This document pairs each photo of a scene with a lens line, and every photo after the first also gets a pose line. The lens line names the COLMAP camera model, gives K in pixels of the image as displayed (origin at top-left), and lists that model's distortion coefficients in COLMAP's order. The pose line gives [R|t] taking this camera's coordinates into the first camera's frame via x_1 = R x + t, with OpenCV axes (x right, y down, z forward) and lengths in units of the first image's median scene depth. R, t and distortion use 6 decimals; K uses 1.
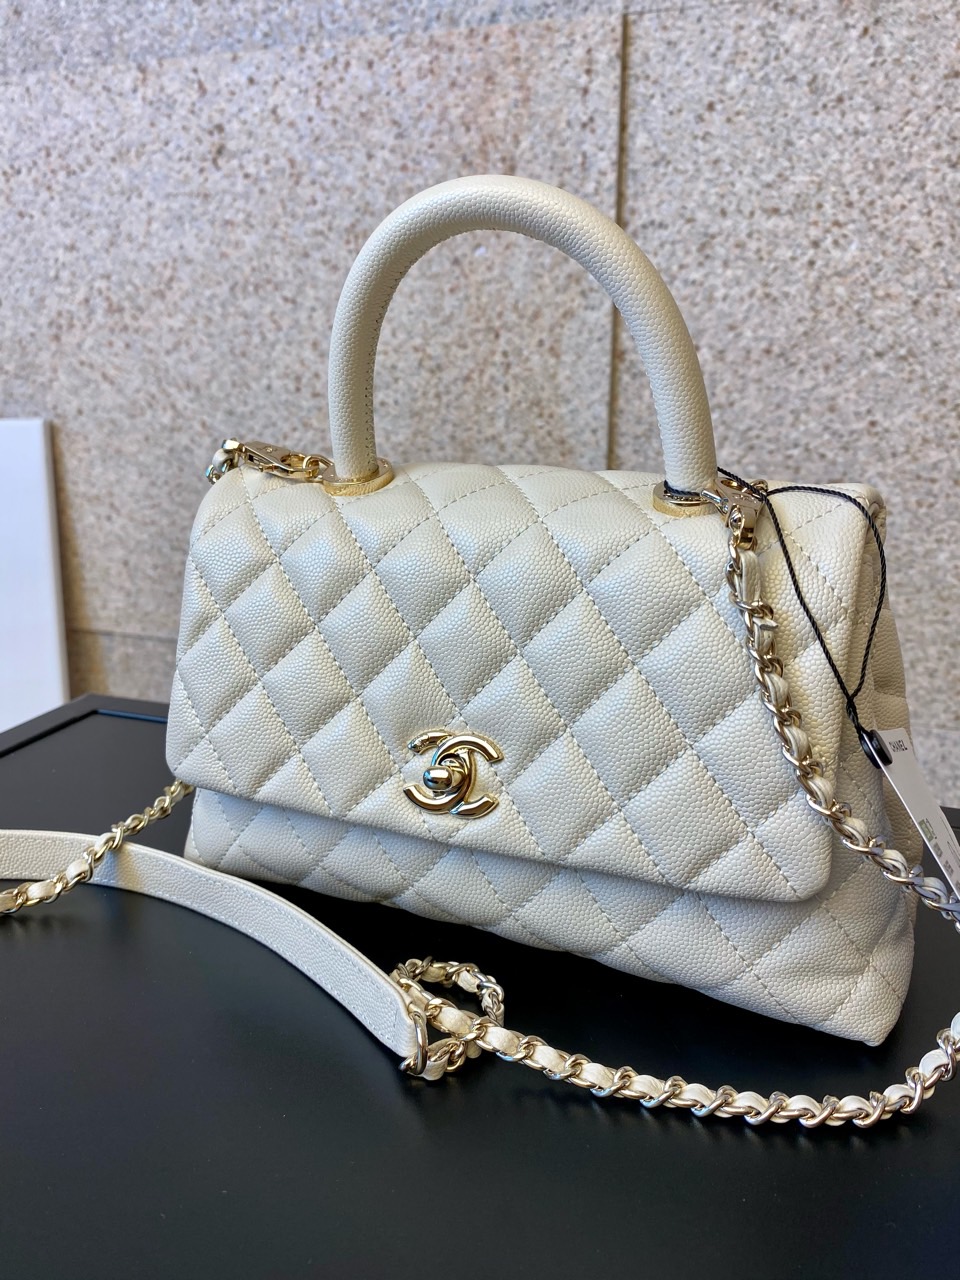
lens RADIAL K [[1015.4, 0, 473.3], [0, 1015.4, 627.3], [0, 0, 1]] dist [0.020736, -0.046877]
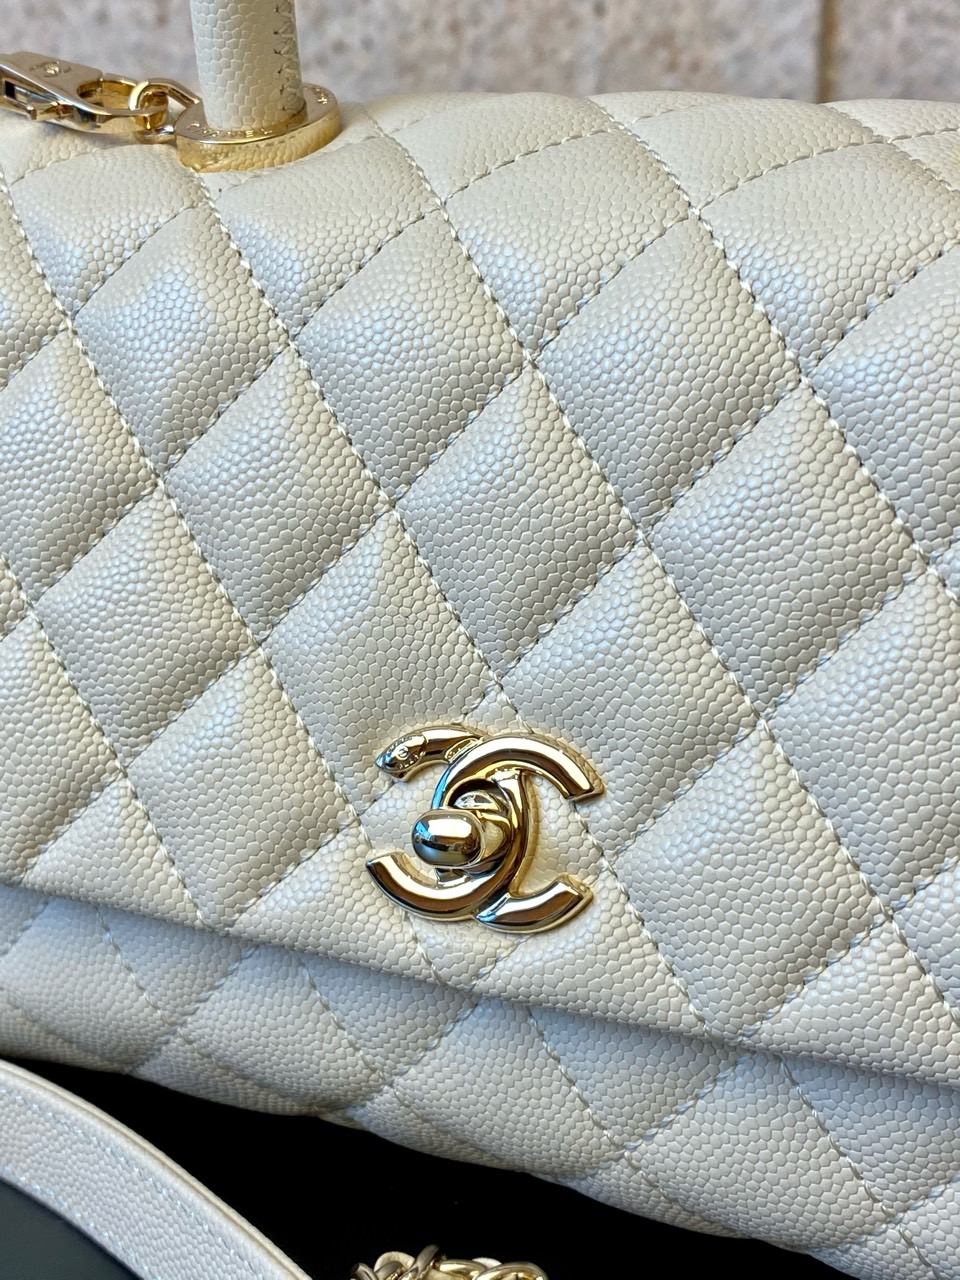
lens RADIAL K [[2014.3, 0, 488.0], [0, 2014.3, 673.6], [0, 0, 1]] dist [0.065902, 0.000000]
pose [[0.999771, -0.001508, -0.021332, -0.000236], [0.003149, 0.997016, 0.077127, 0.015857], [0.021152, -0.077176, 0.996793, 0.167280]]
